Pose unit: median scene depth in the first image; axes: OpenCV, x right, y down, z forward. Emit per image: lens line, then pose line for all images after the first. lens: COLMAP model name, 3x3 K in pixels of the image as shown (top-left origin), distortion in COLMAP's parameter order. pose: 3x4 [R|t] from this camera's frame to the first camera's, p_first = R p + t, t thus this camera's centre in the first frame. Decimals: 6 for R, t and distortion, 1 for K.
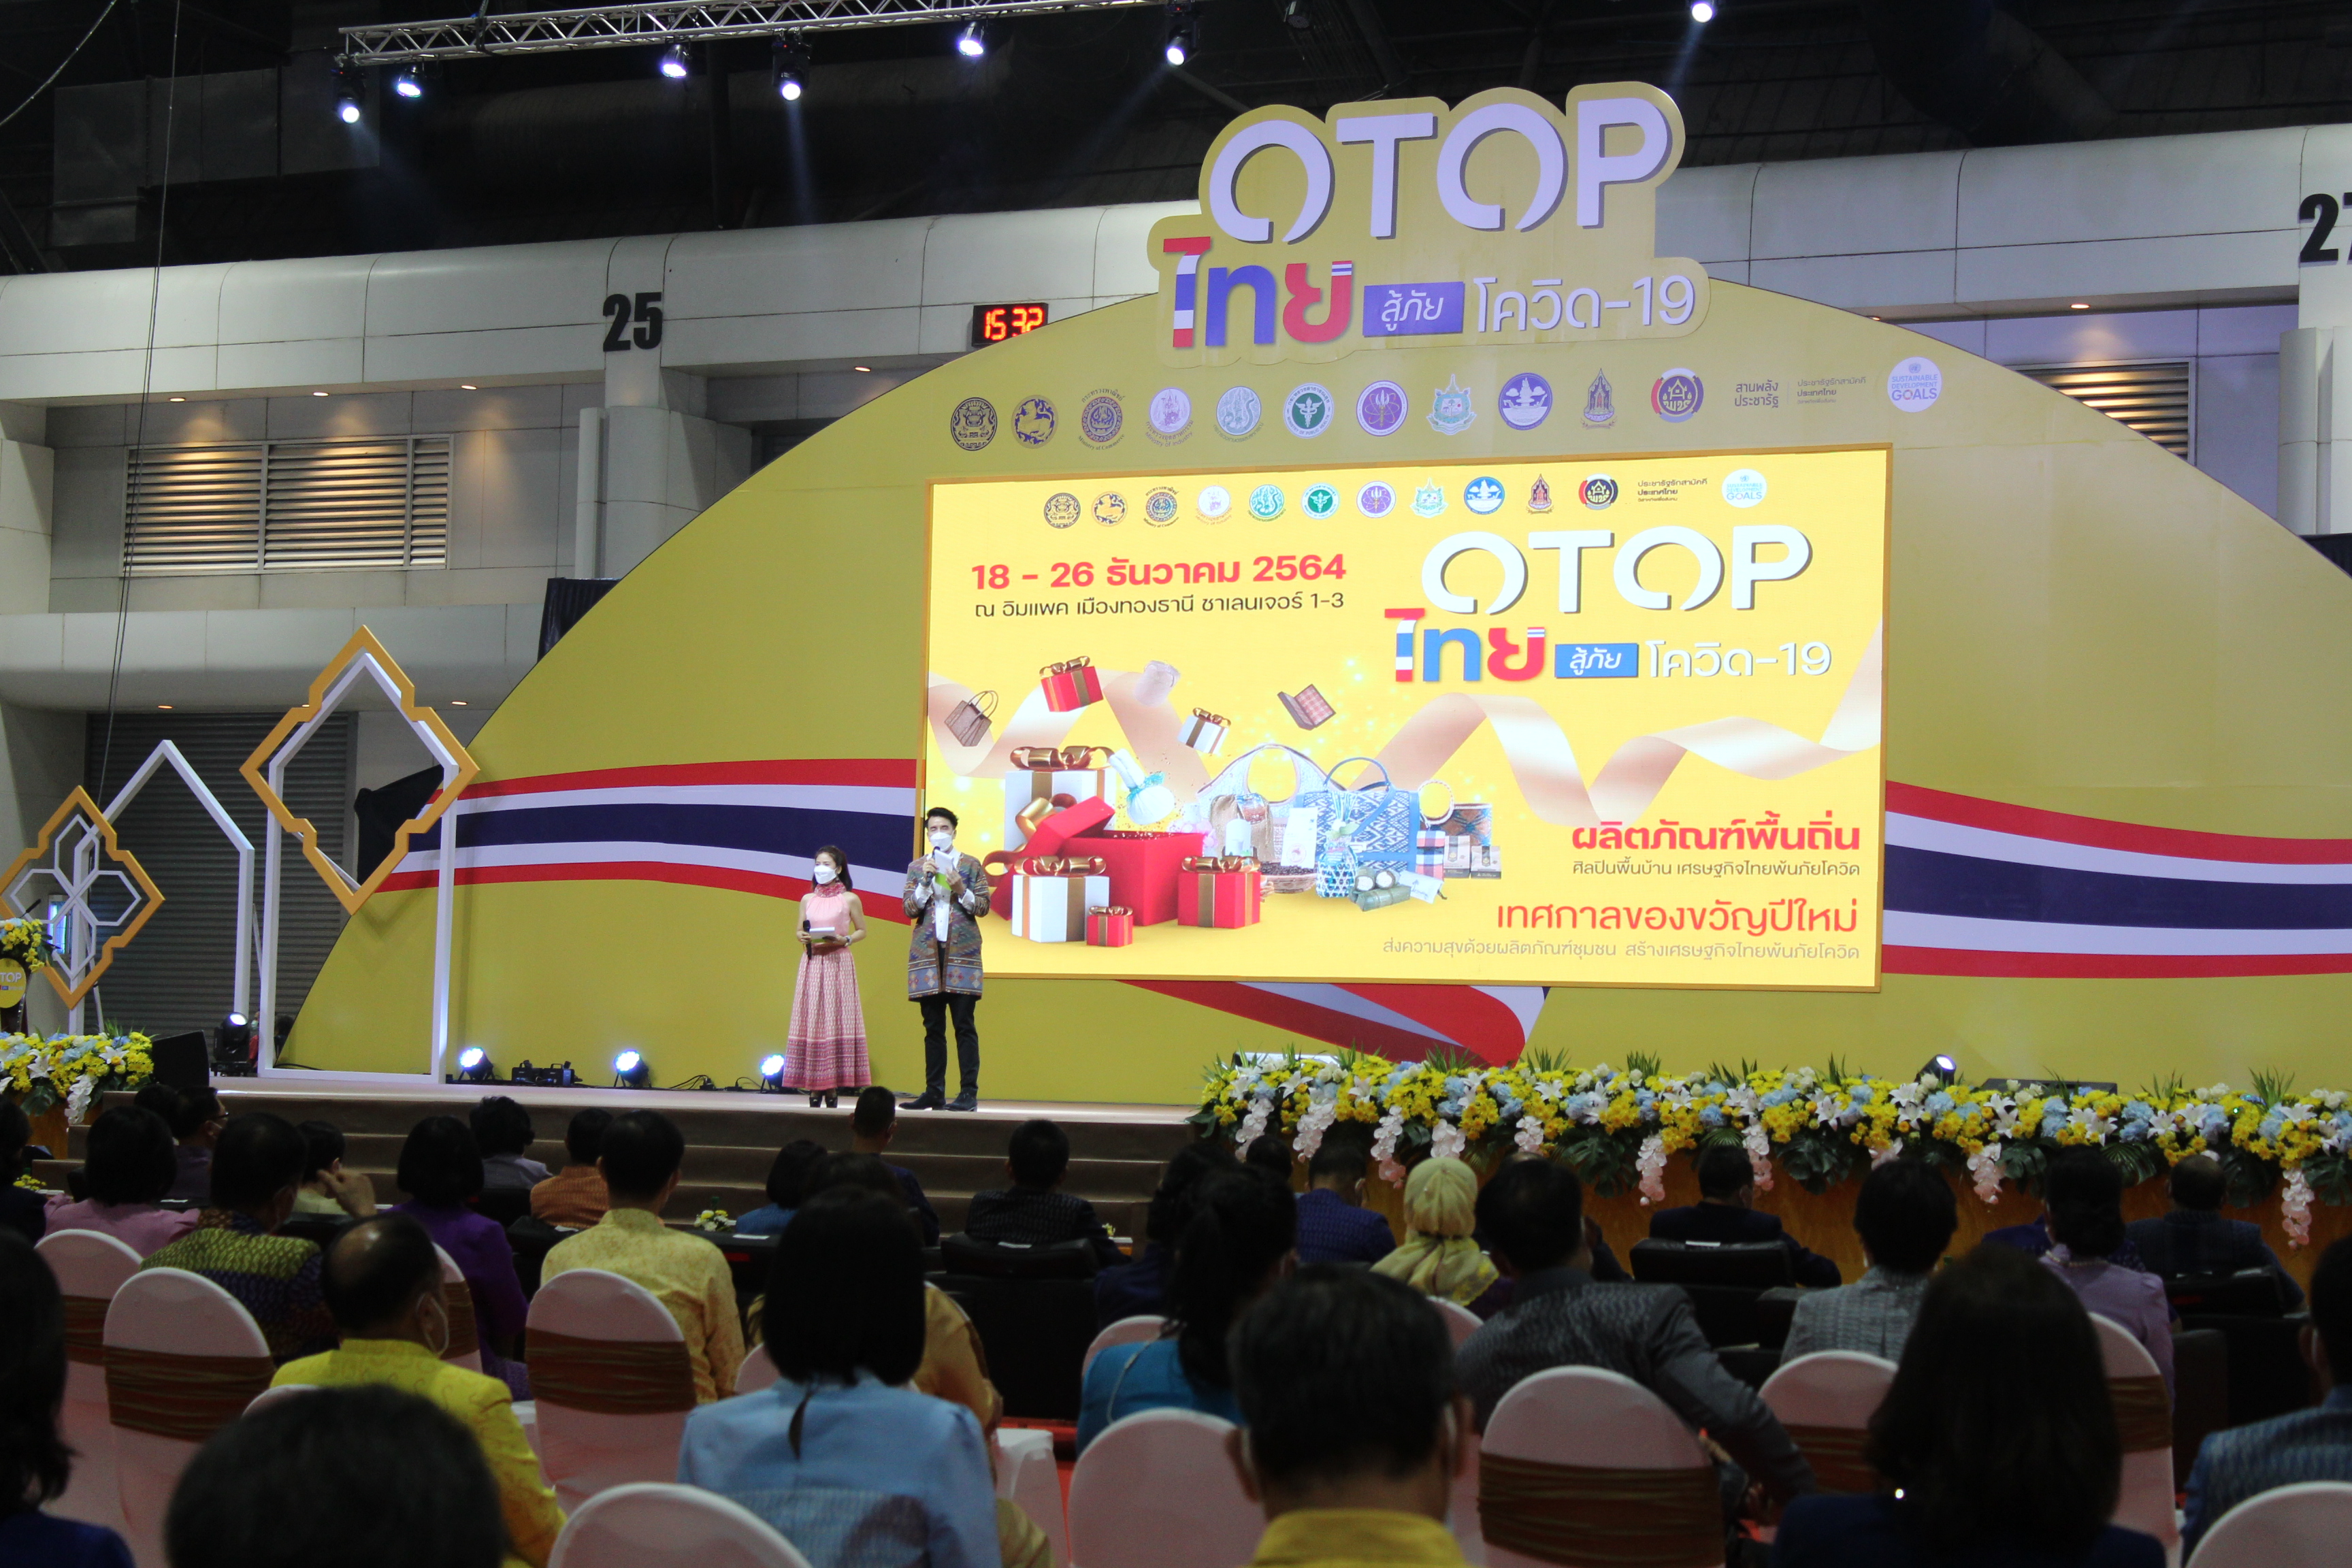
lens RADIAL K [[5132.0, 0, 1176.2], [0, 5132.0, 782.9], [0, 0, 1]] dist [0.009918, 0.000000]
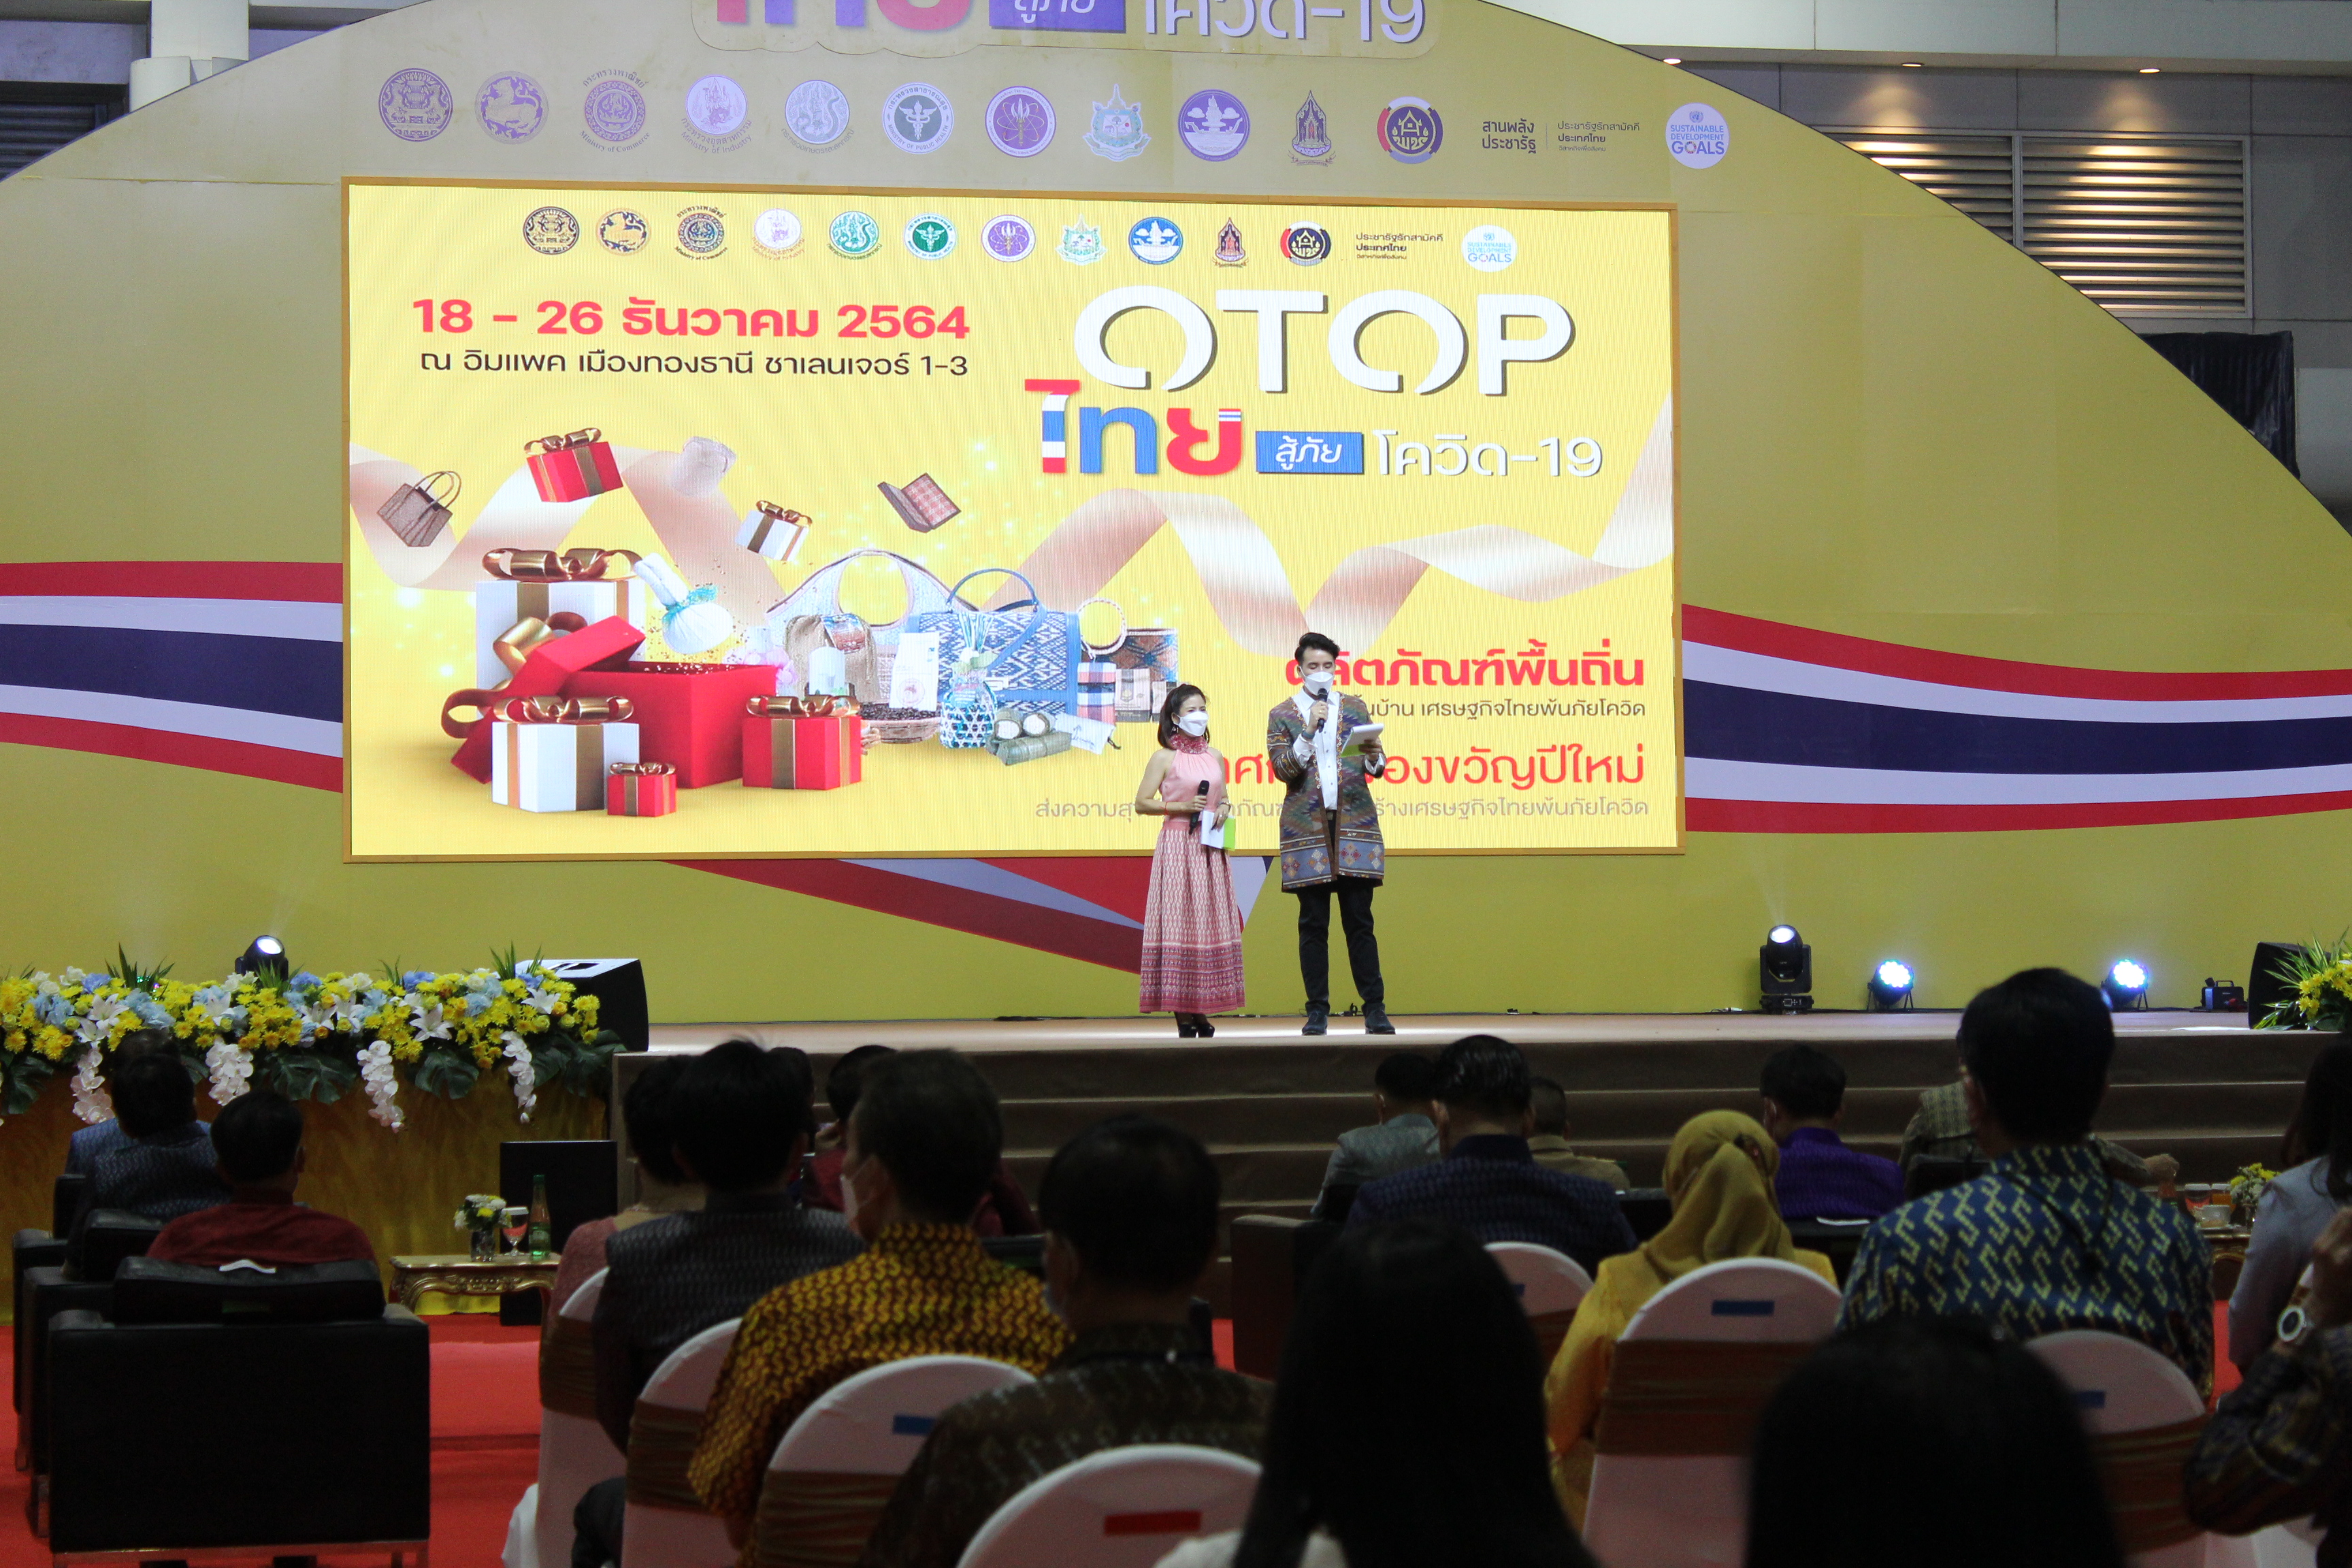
lens RADIAL K [[6034.4, 0, 1176.2], [0, 6034.4, 784.9], [0, 0, 1]] dist [0.040194, 0.000000]
pose [[0.744482, -0.013872, 0.667498, -0.561968], [-0.007719, 0.999538, 0.029382, 0.000754], [-0.667598, -0.027026, 0.744031, 0.299907]]
